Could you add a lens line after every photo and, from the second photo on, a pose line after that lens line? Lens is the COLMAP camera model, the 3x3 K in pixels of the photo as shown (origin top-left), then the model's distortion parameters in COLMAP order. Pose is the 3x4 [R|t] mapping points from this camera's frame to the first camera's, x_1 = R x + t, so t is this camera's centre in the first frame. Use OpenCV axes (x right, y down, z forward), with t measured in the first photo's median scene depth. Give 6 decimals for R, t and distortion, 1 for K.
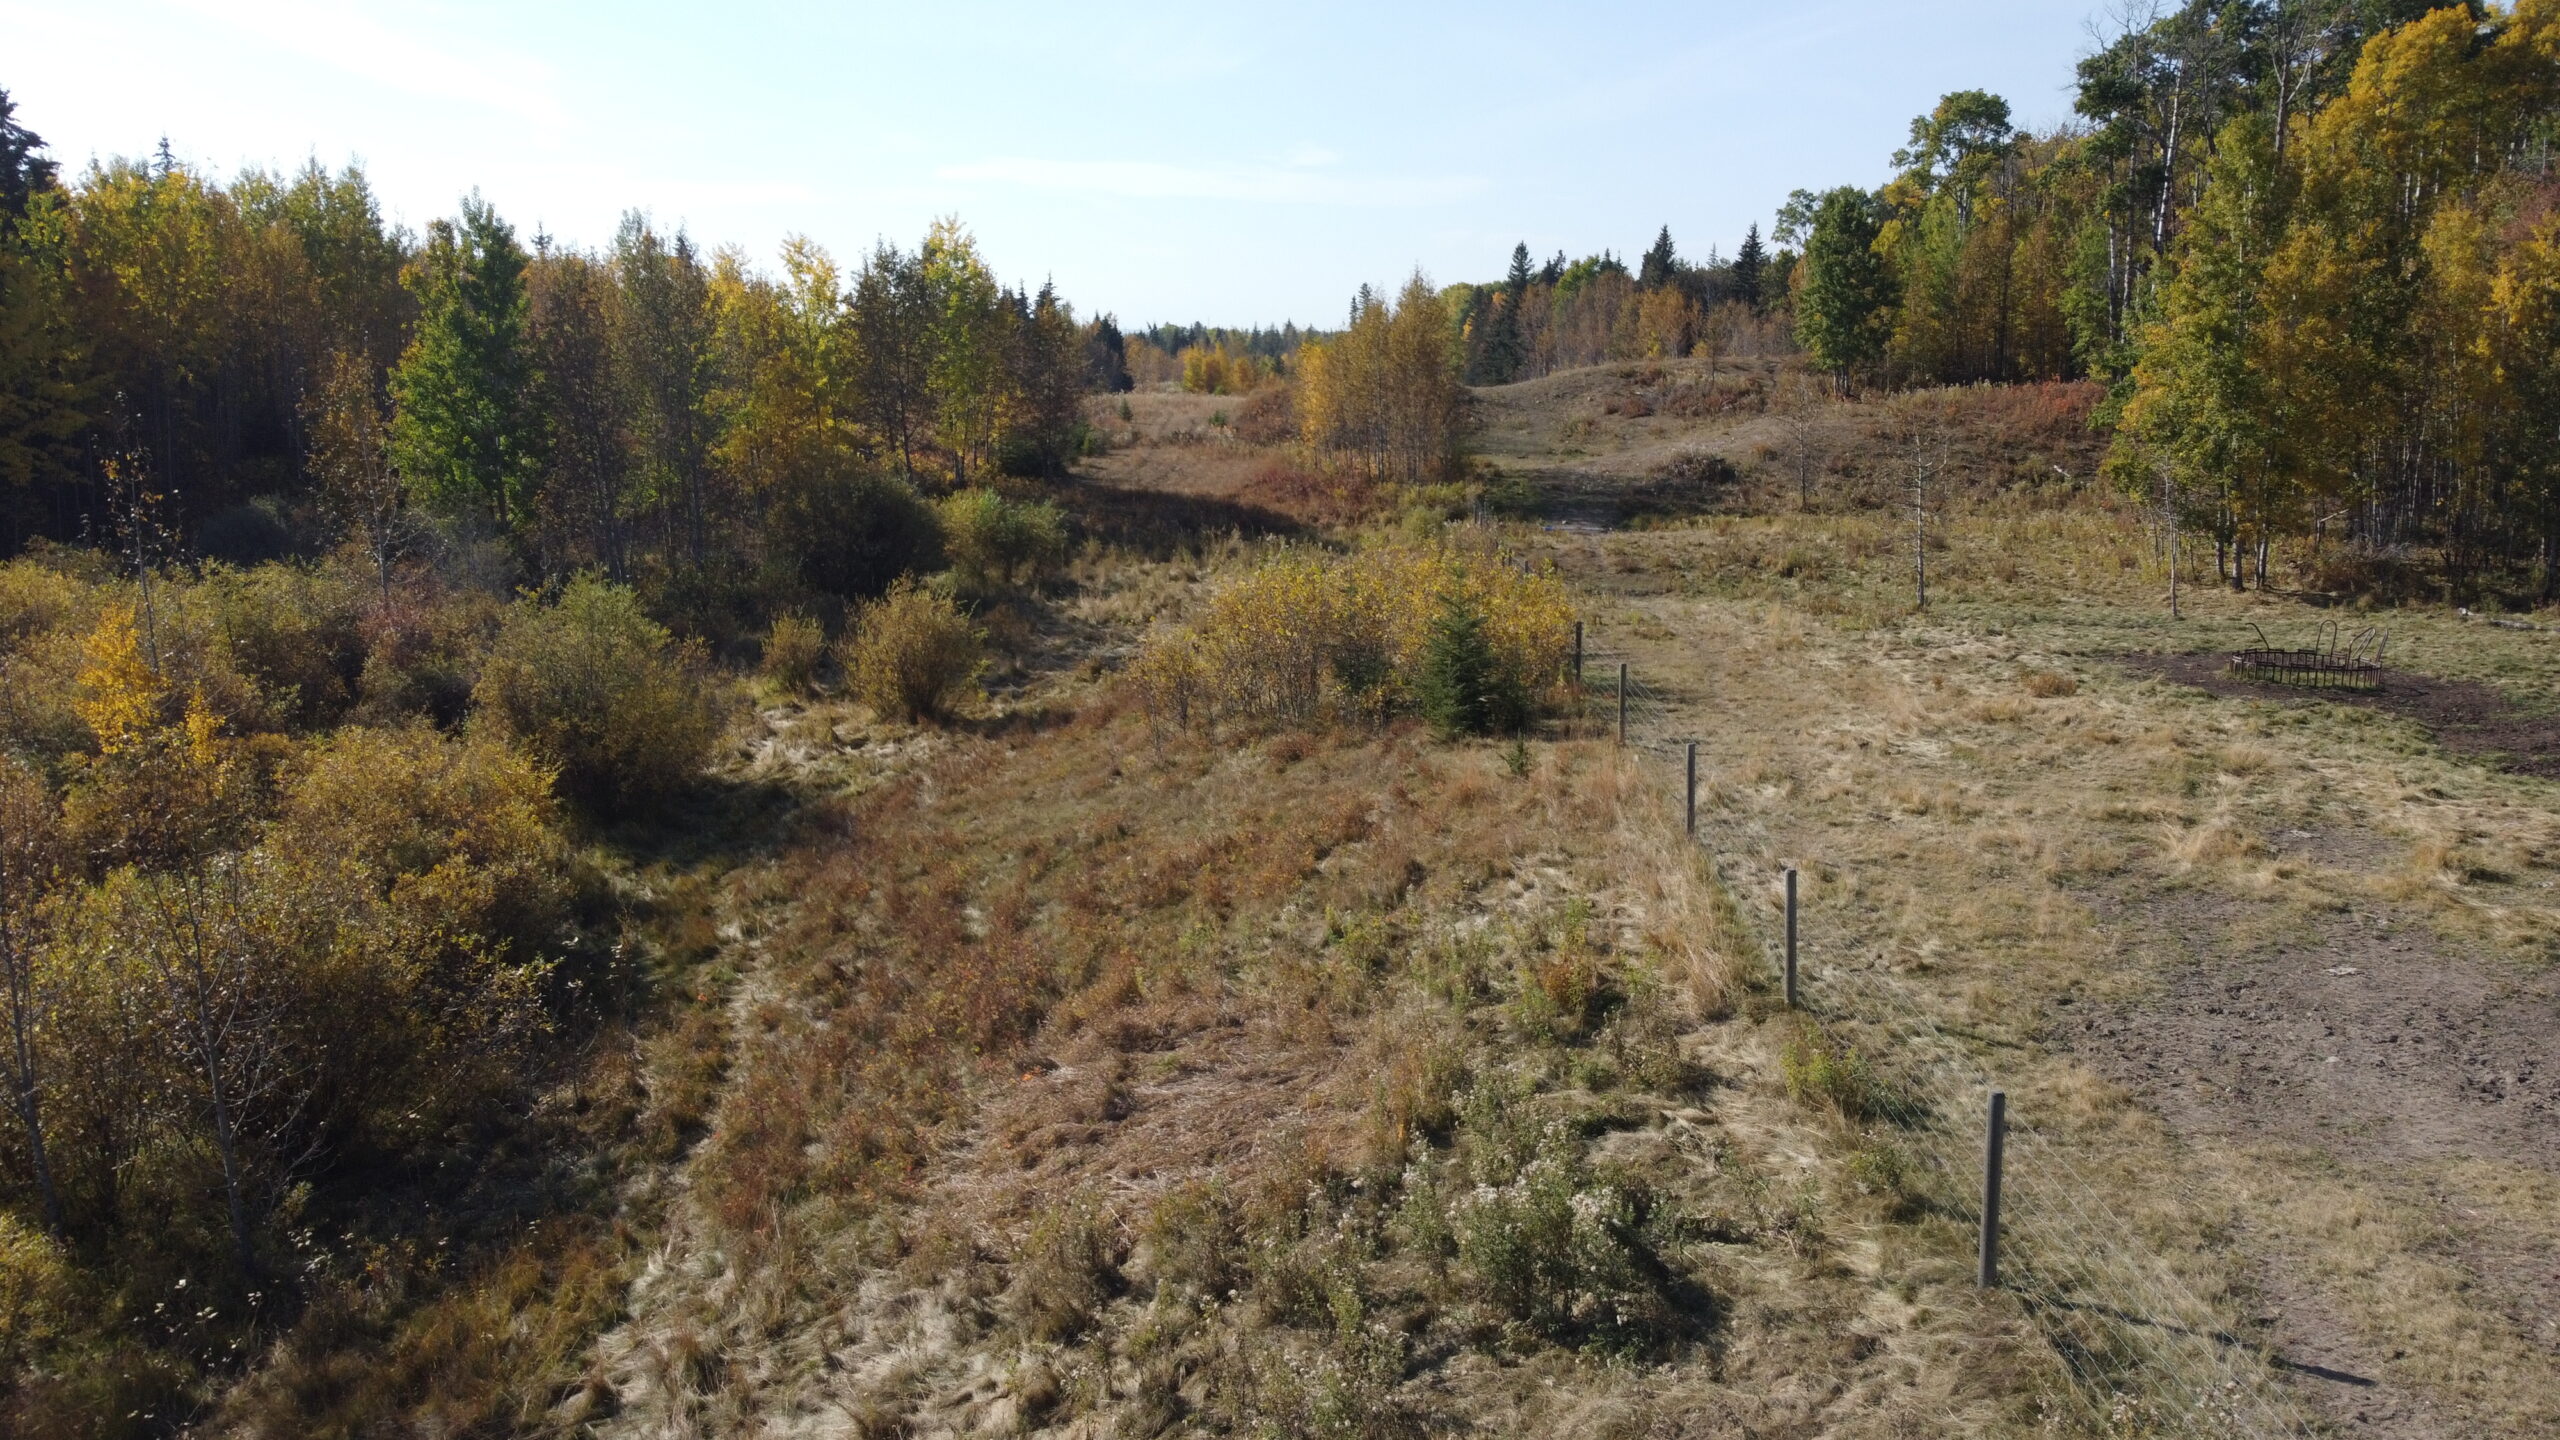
lens RADIAL K [[1955.5, 0, 1281.7], [0, 1955.5, 705.4], [0, 0, 1]] dist [-0.000144, -0.010026]
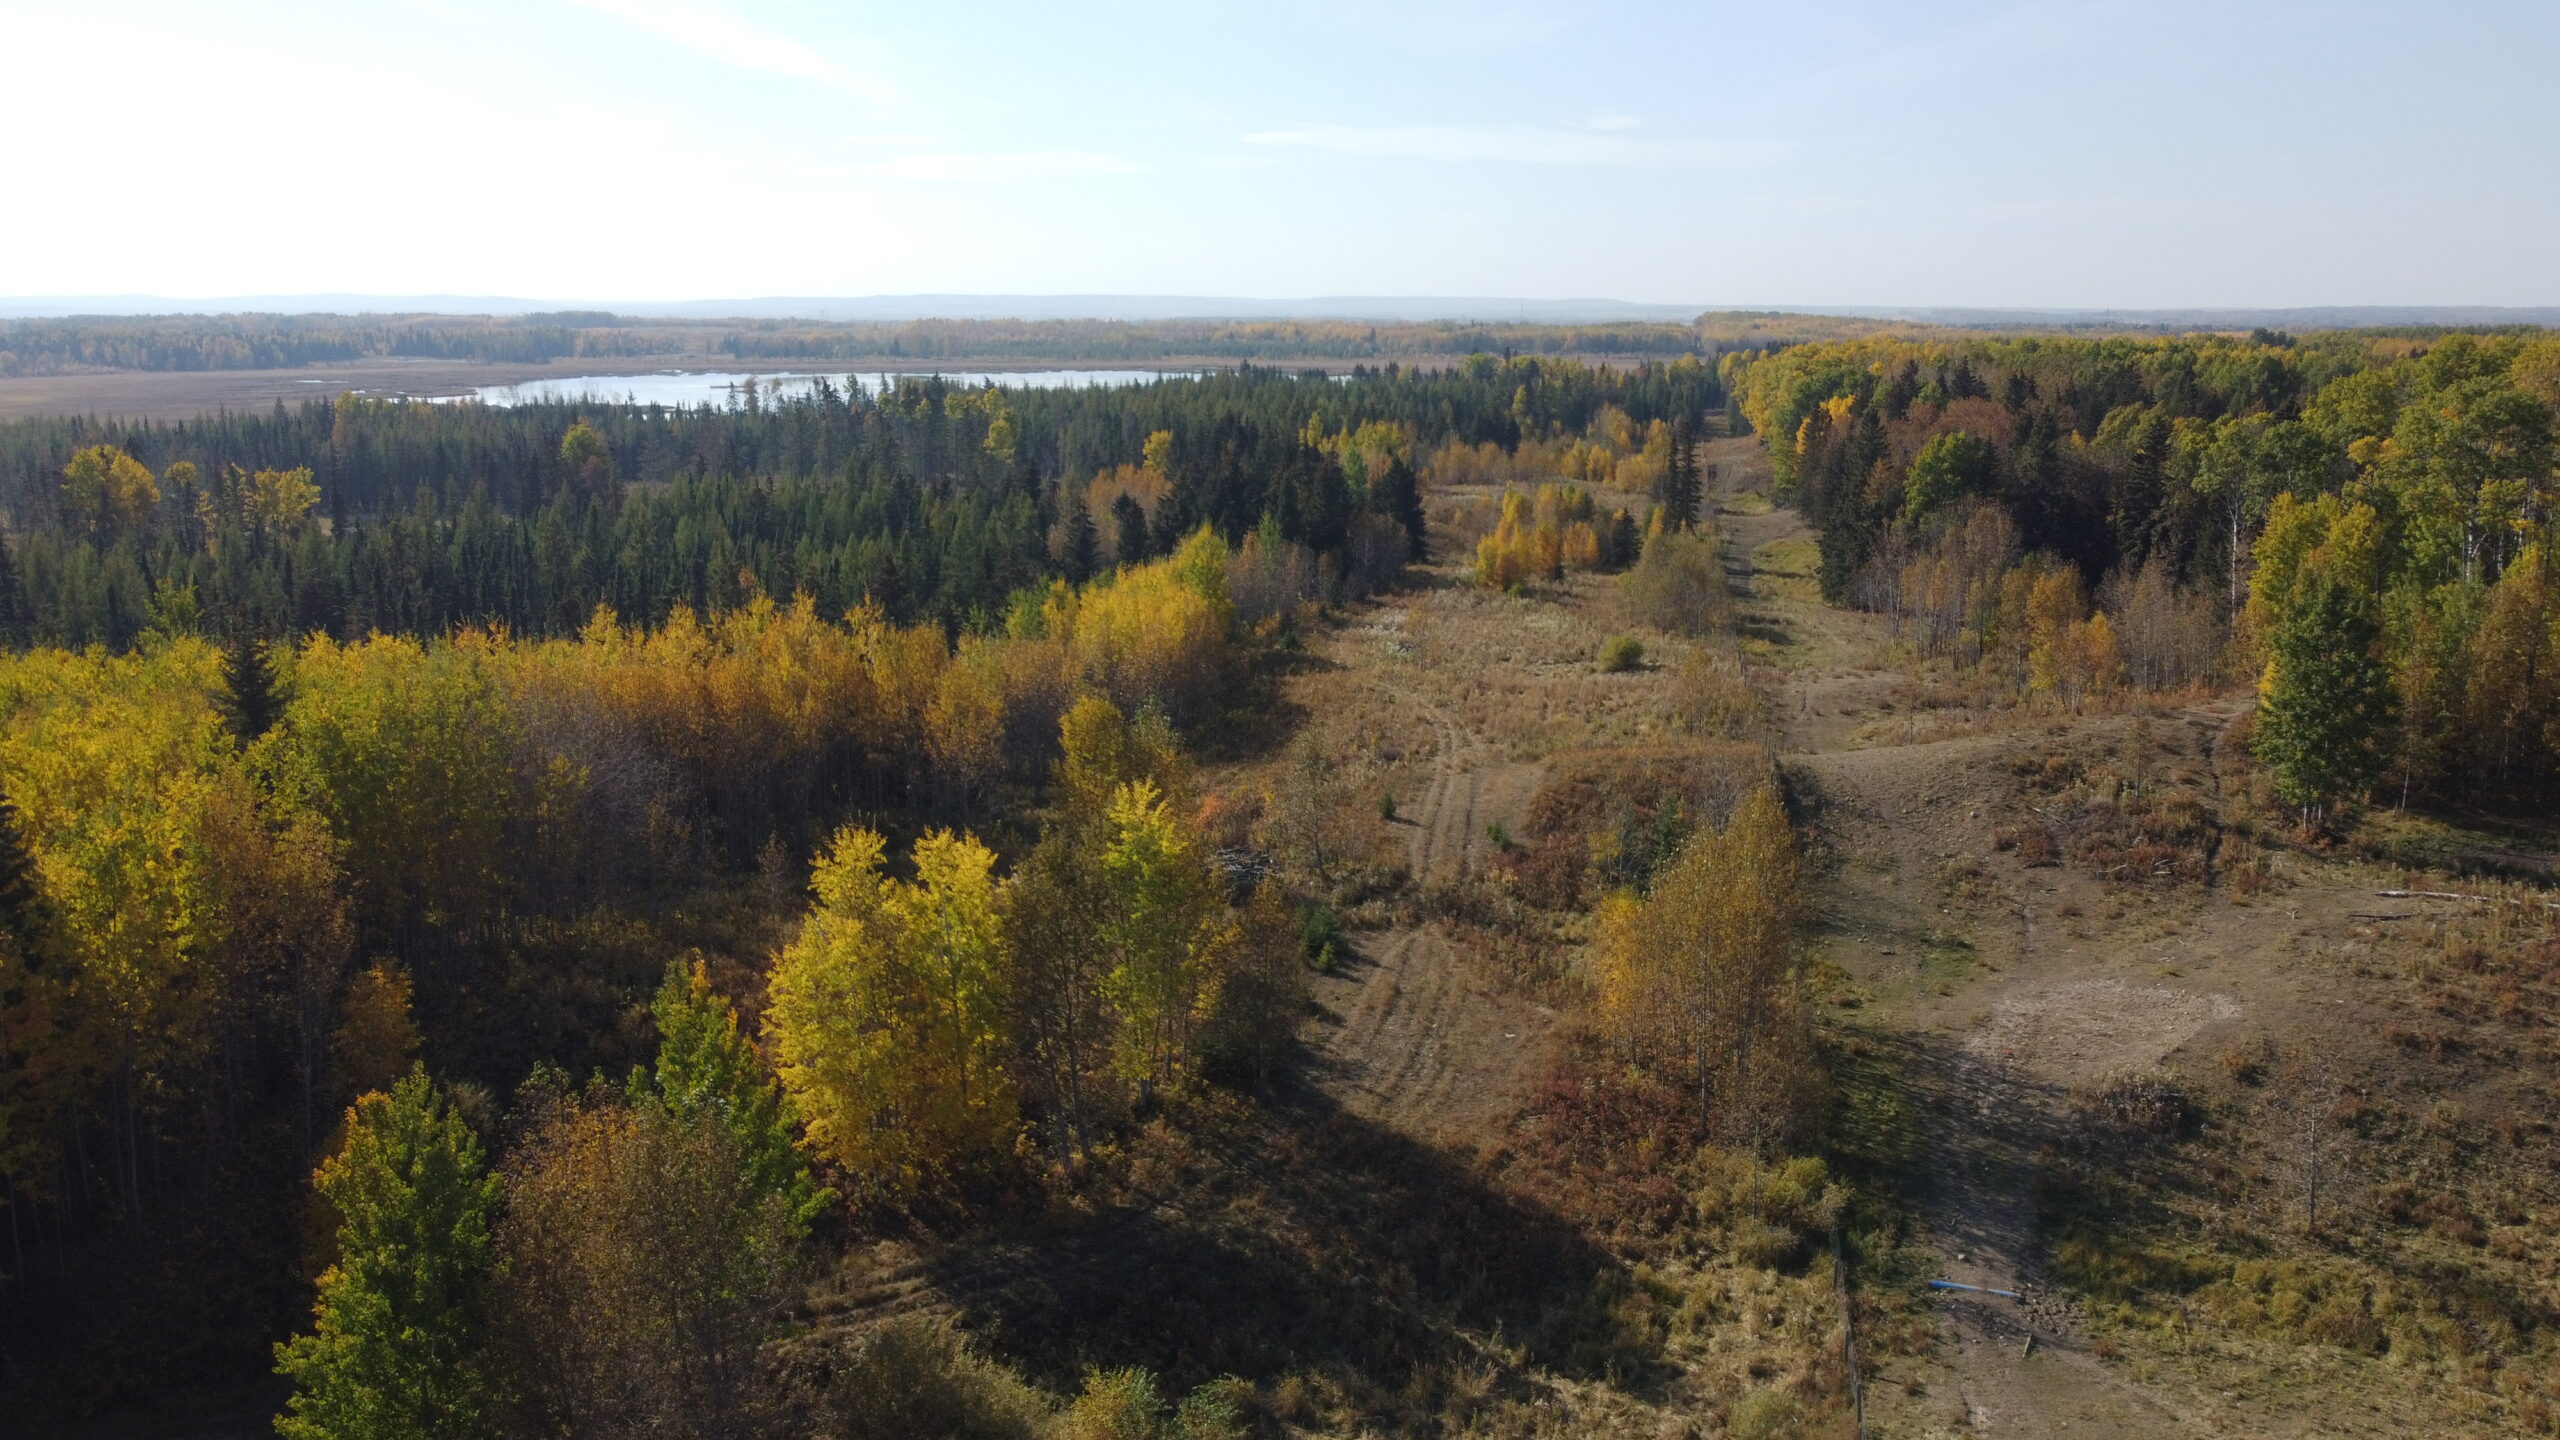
lens RADIAL K [[1955.5, 0, 1281.7], [0, 1955.5, 705.4], [0, 0, 1]] dist [-0.000144, -0.010026]
pose [[0.987671, 0.033957, -0.152814, 0.001418], [-0.030785, 0.999260, 0.023074, -0.368834], [0.153484, -0.018085, 0.987986, 0.311229]]
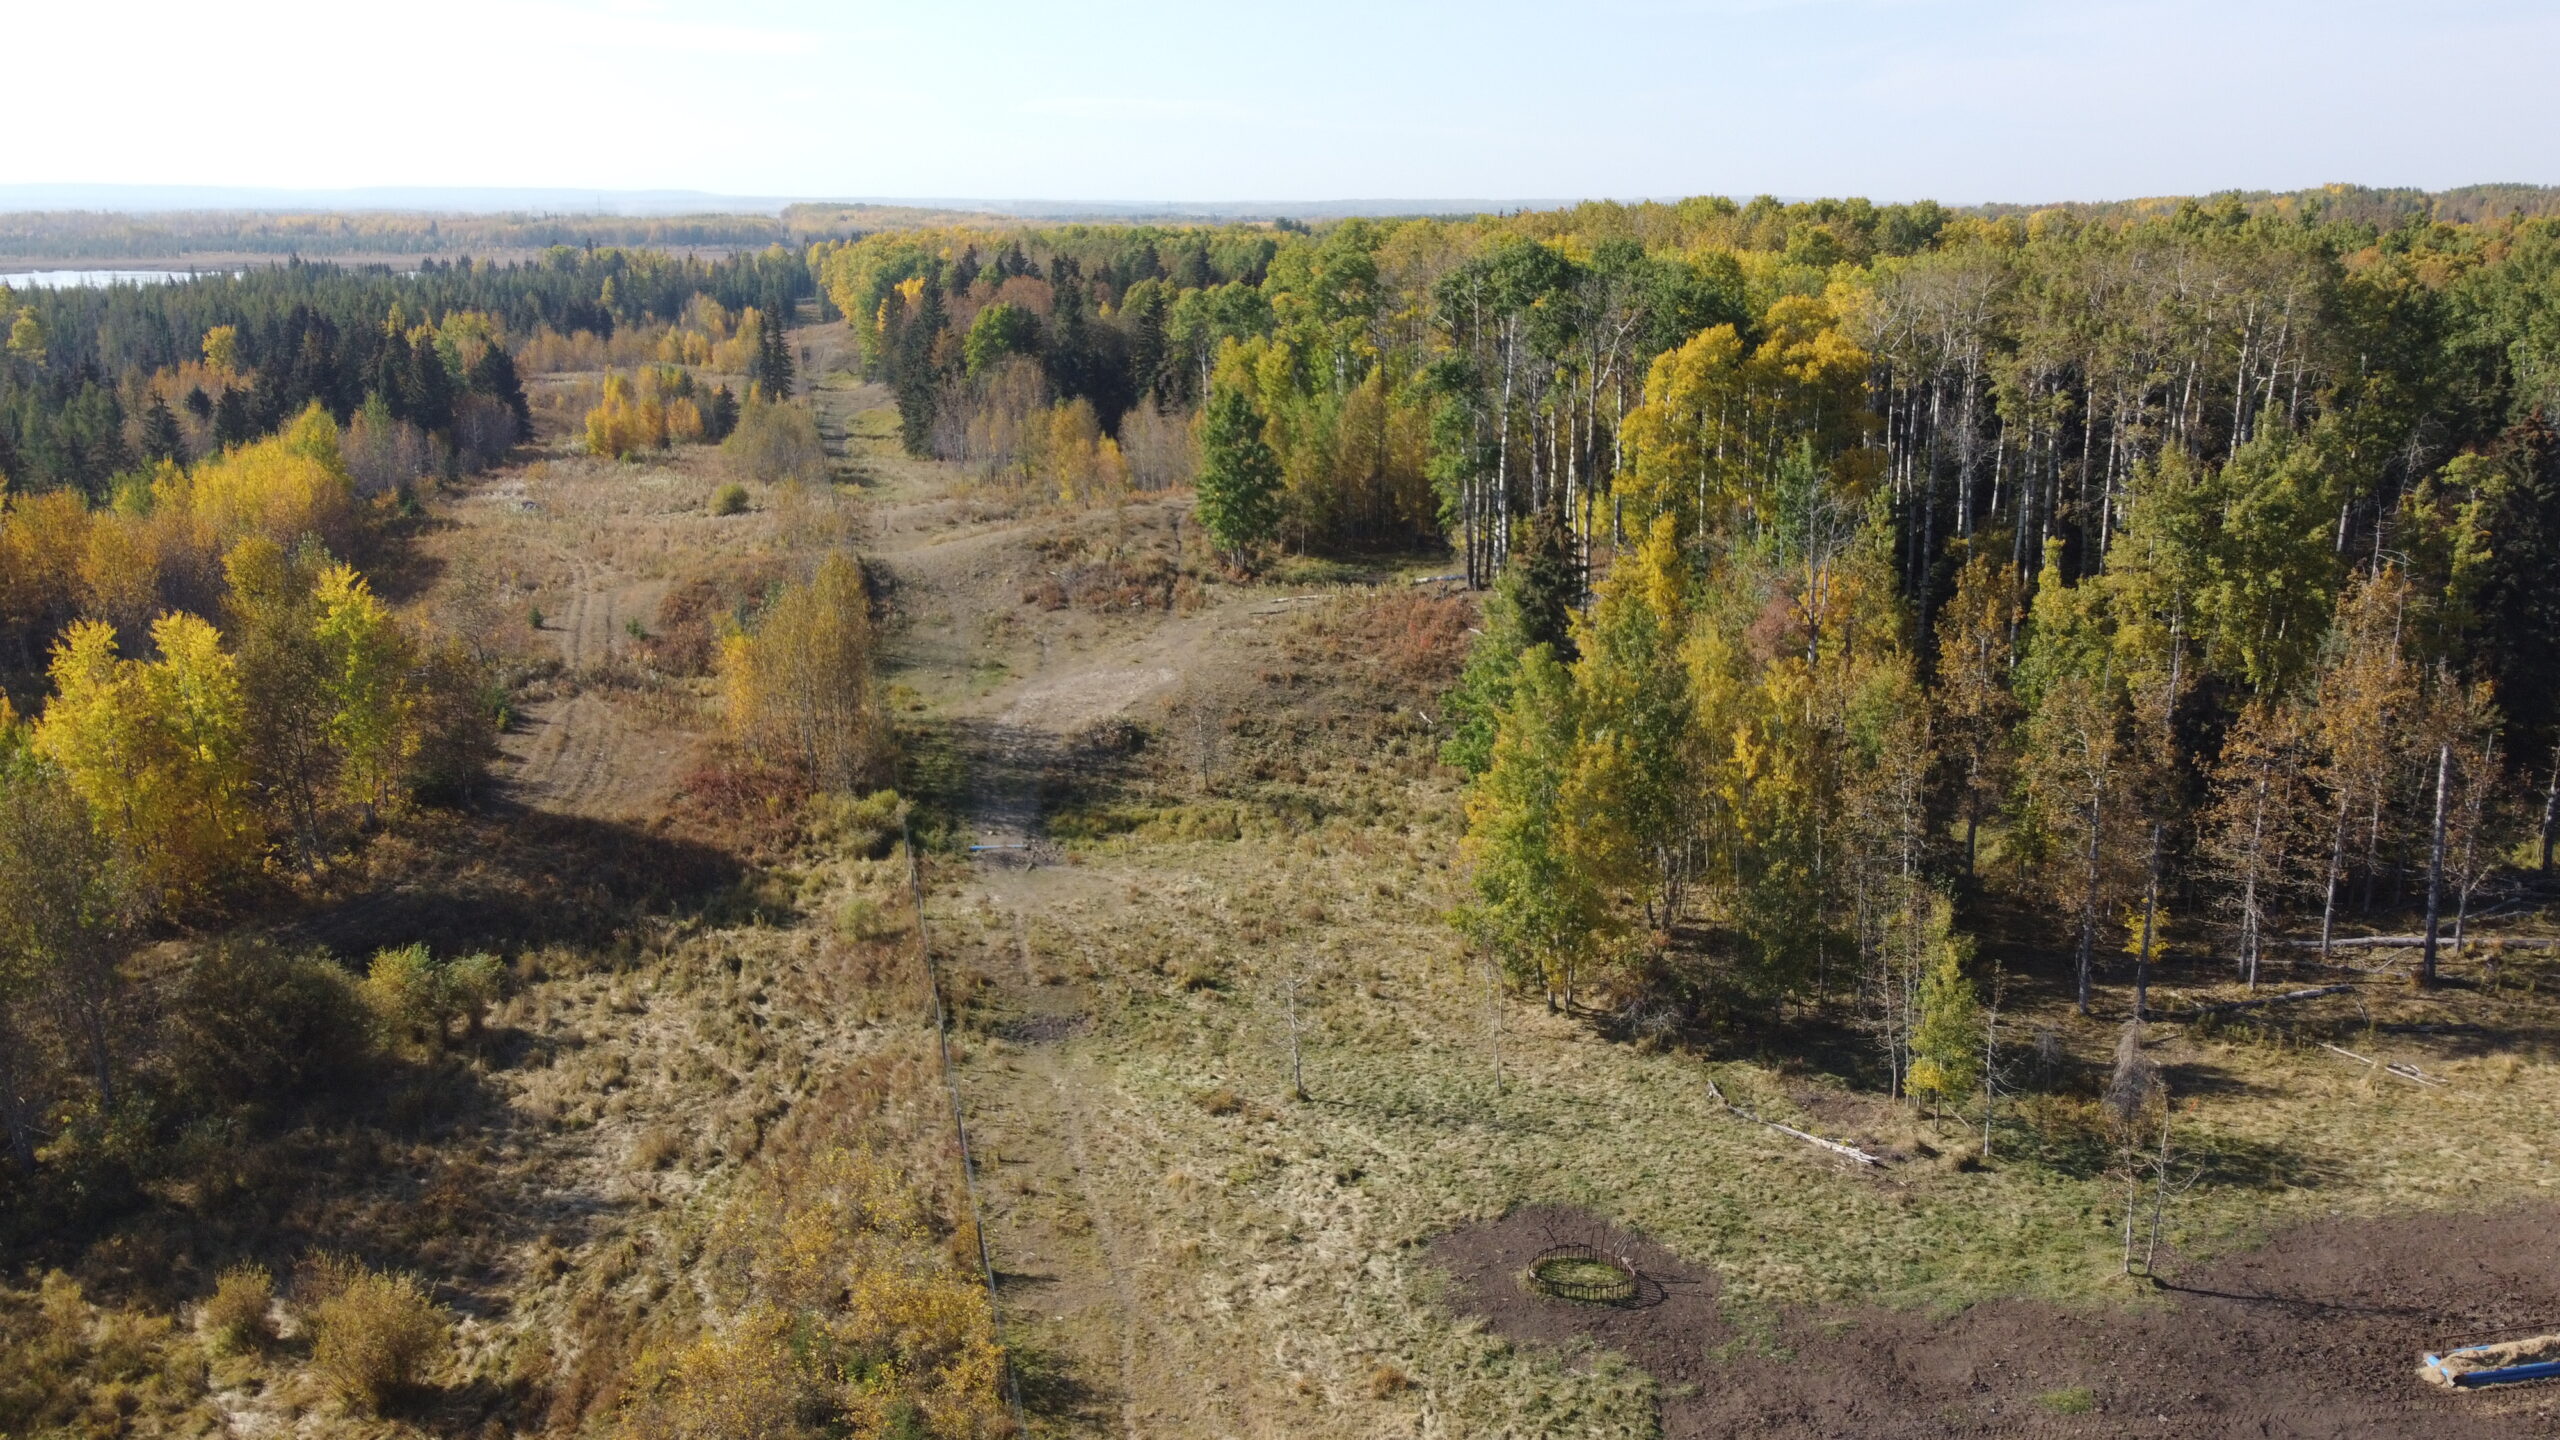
lens RADIAL K [[1955.5, 0, 1281.7], [0, 1955.5, 705.4], [0, 0, 1]] dist [-0.000144, -0.010026]
pose [[0.958388, -0.067065, 0.277480, 0.006032], [0.046847, 0.995784, 0.078869, -0.290842], [-0.281600, -0.062588, 0.957488, -0.080136]]
